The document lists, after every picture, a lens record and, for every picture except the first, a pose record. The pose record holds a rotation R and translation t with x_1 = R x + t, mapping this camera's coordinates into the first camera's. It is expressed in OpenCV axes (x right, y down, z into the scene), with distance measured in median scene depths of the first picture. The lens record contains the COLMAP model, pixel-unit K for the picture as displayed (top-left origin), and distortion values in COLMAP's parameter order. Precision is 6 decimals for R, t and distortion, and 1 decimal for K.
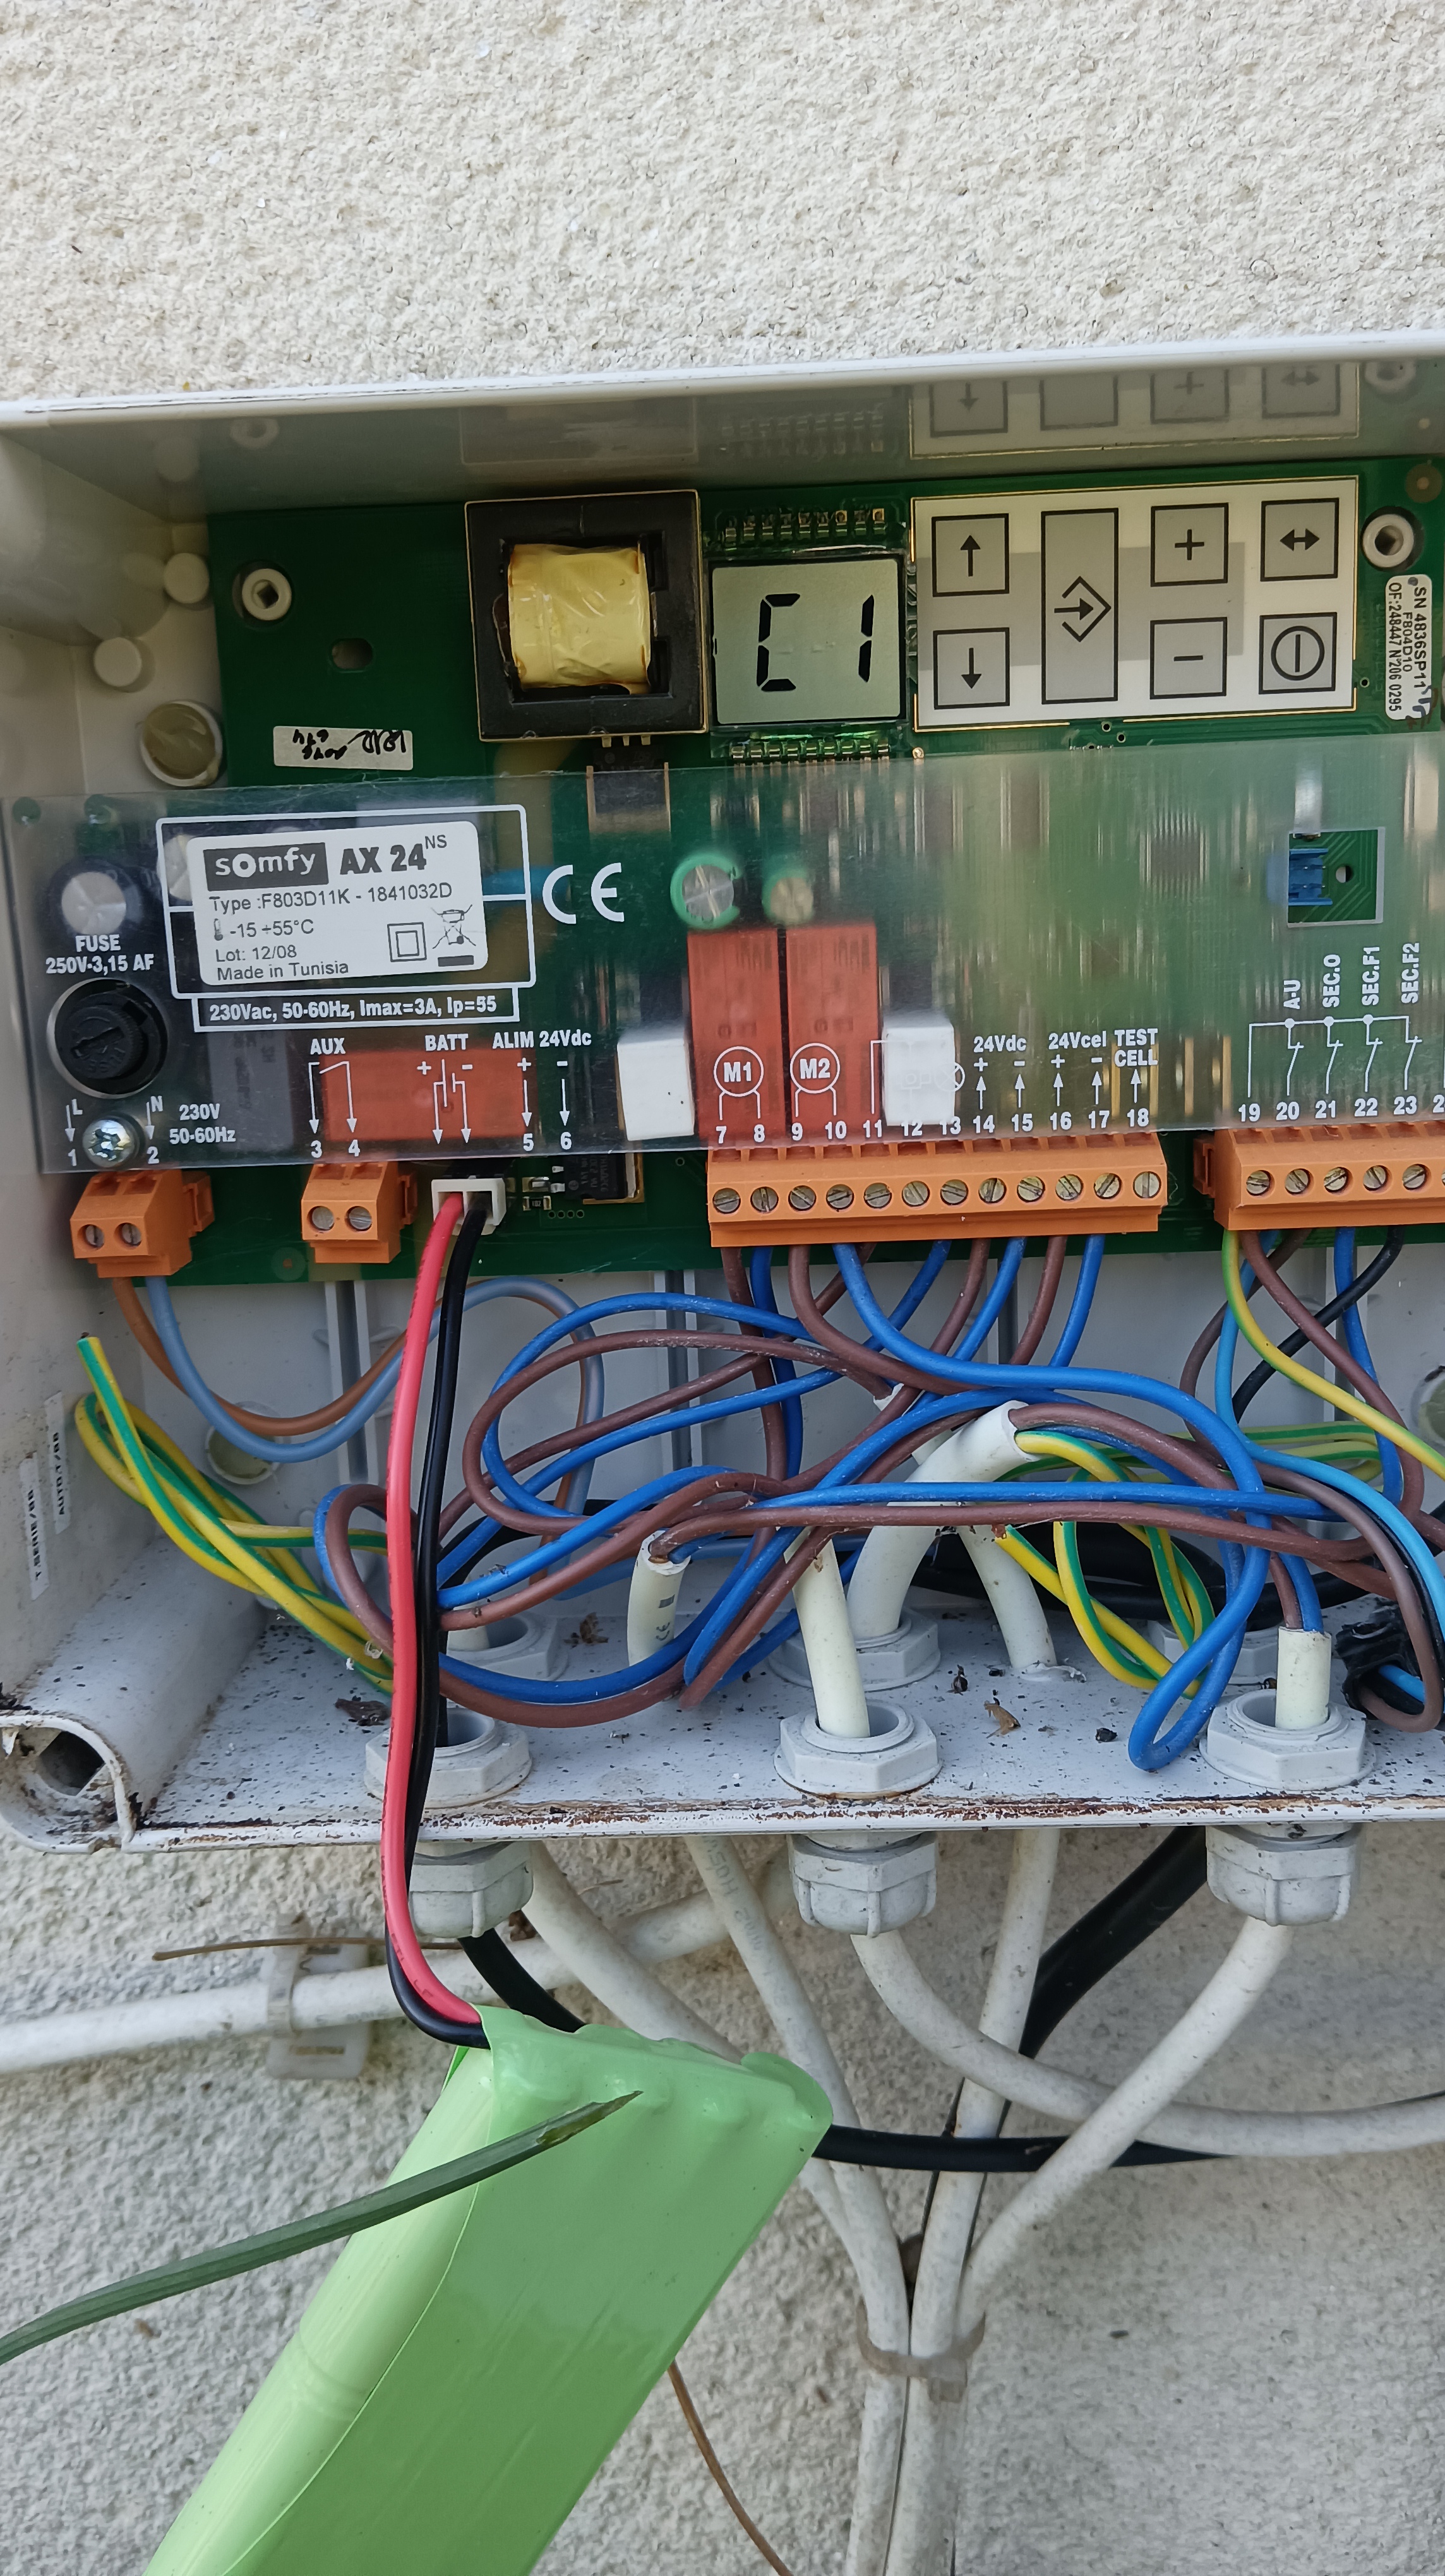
lens RADIAL K [[2076.6, 0, 722.5], [0, 2076.6, 1288.0], [0, 0, 1]] dist [0.100344, -0.003238]
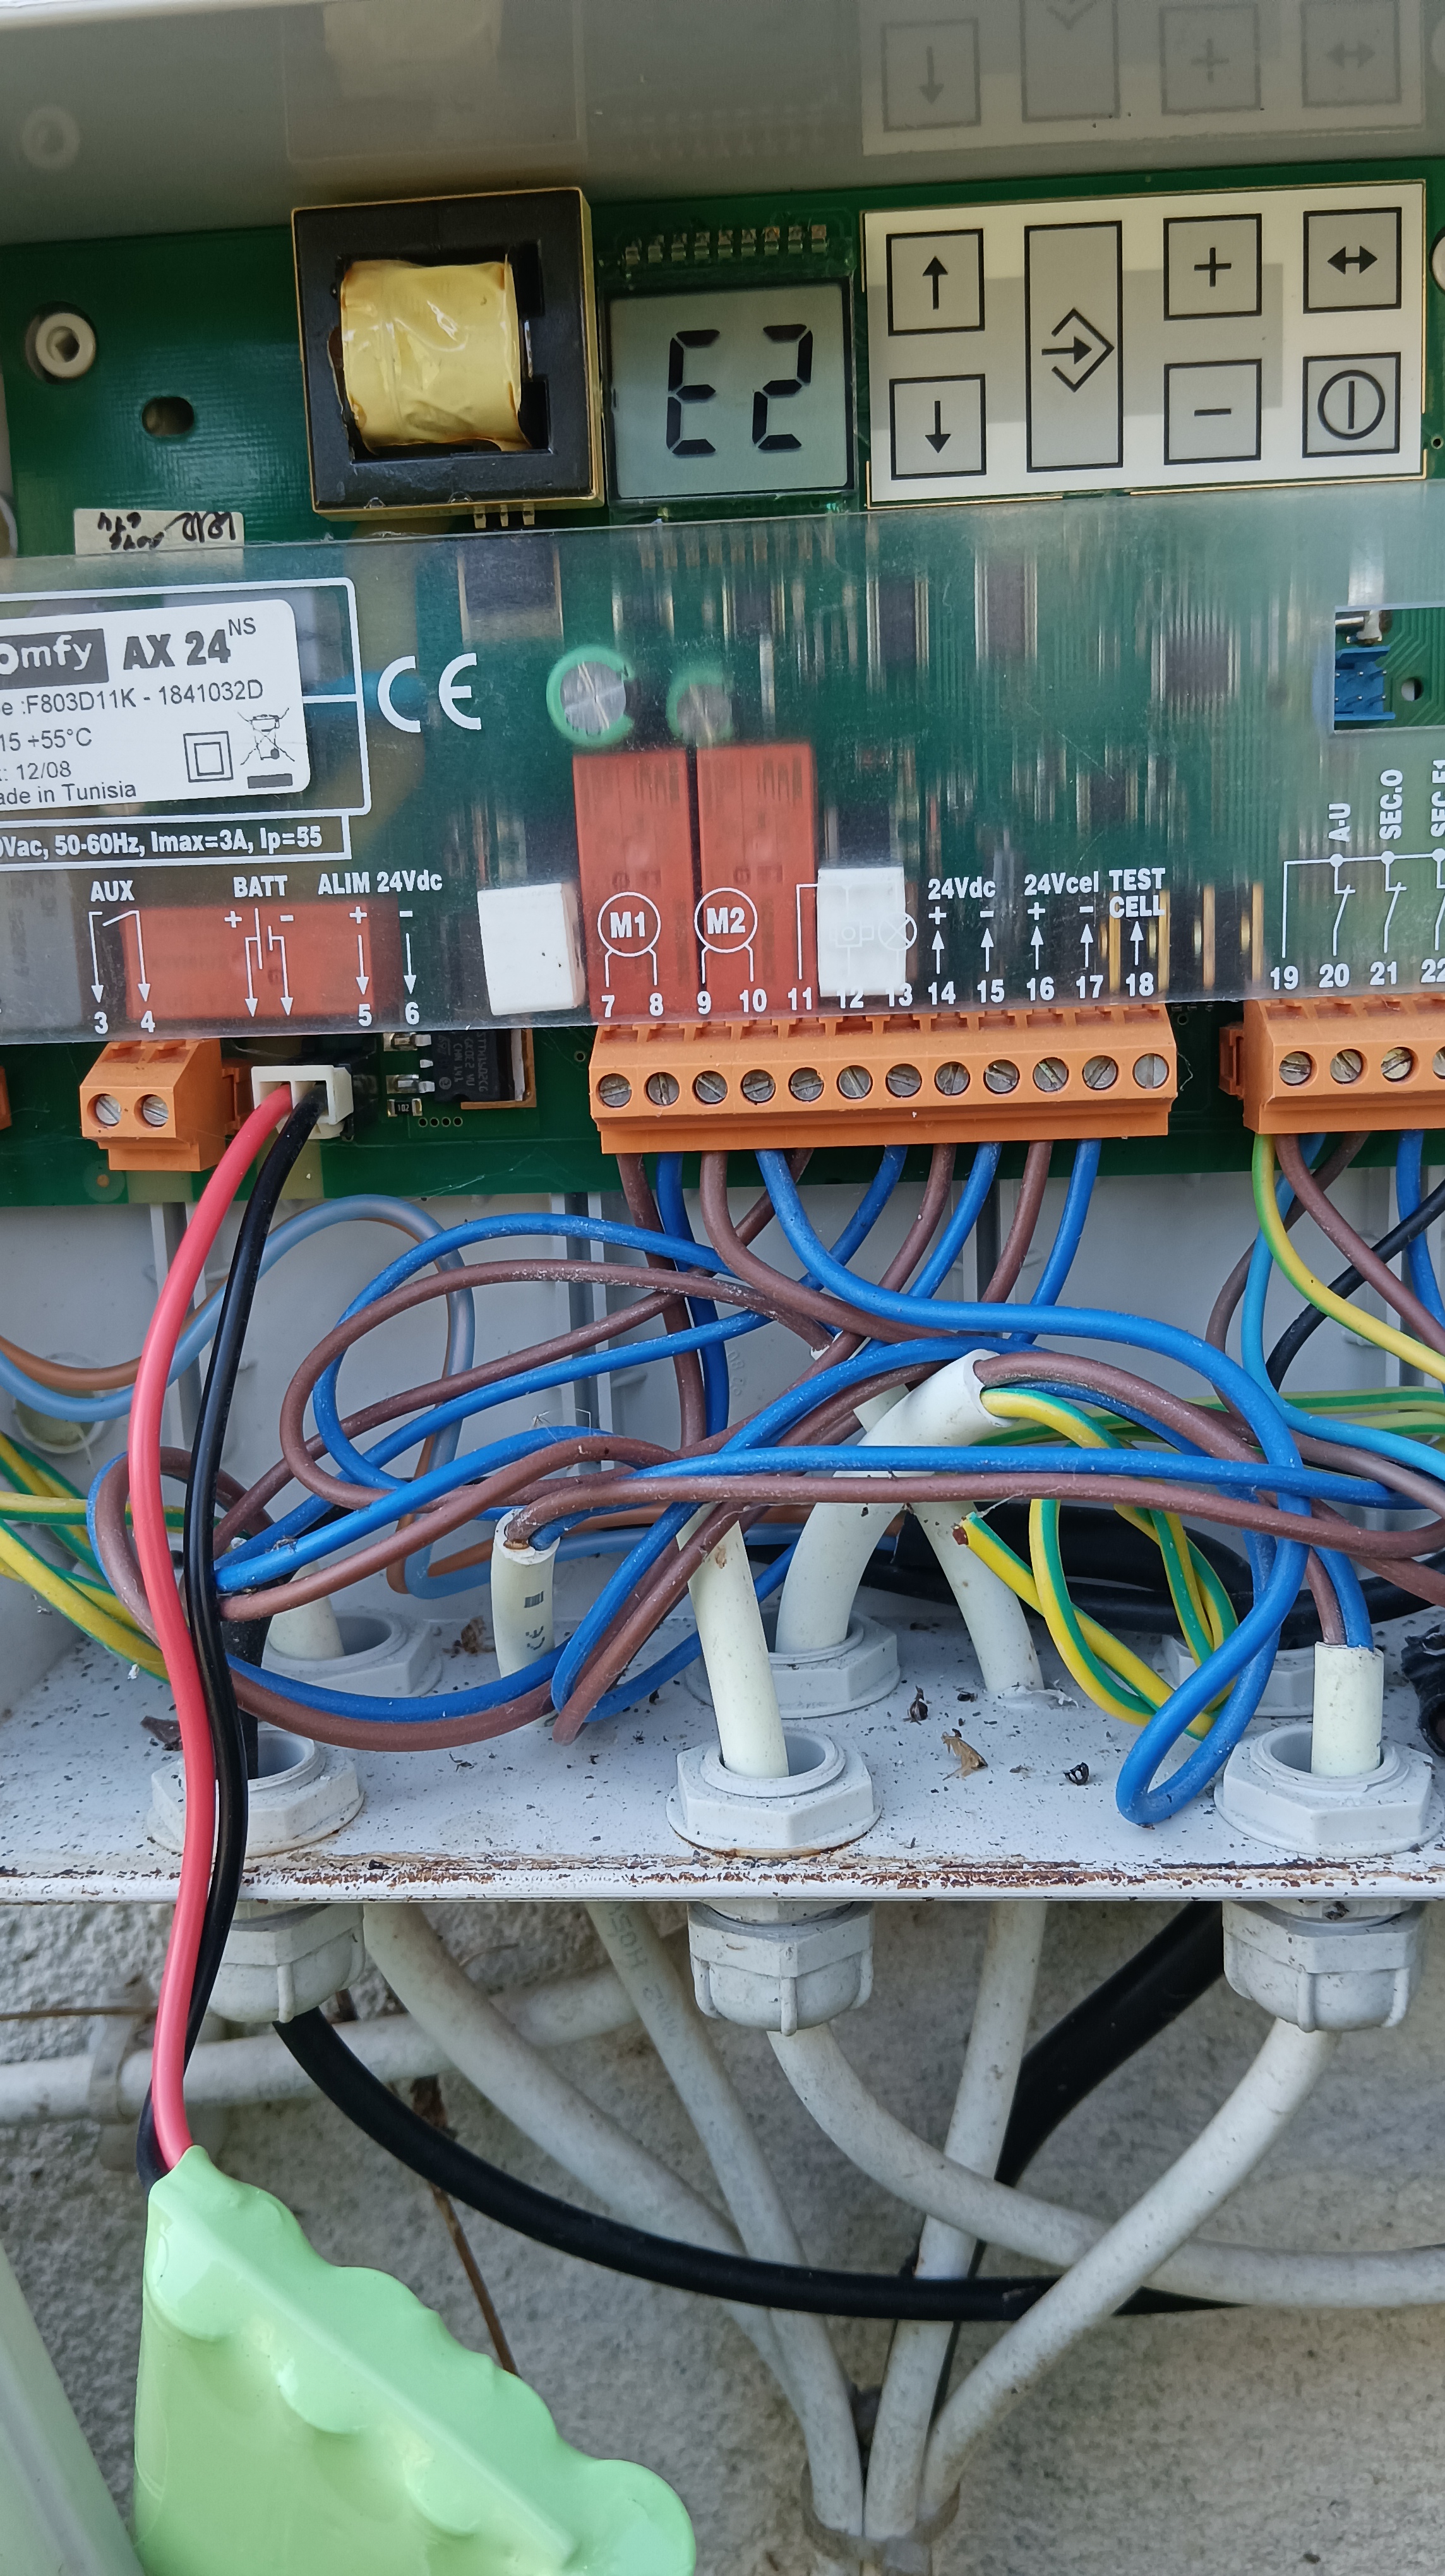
lens RADIAL K [[2067.6, 0, 731.6], [0, 2067.6, 1275.3], [0, 0, 1]] dist [0.078317, -0.072185]
pose [[0.998957, 0.008693, -0.044836, 0.079840], [-0.009479, 0.999804, -0.017353, 0.040274], [0.044677, 0.017760, 0.998844, 0.214222]]
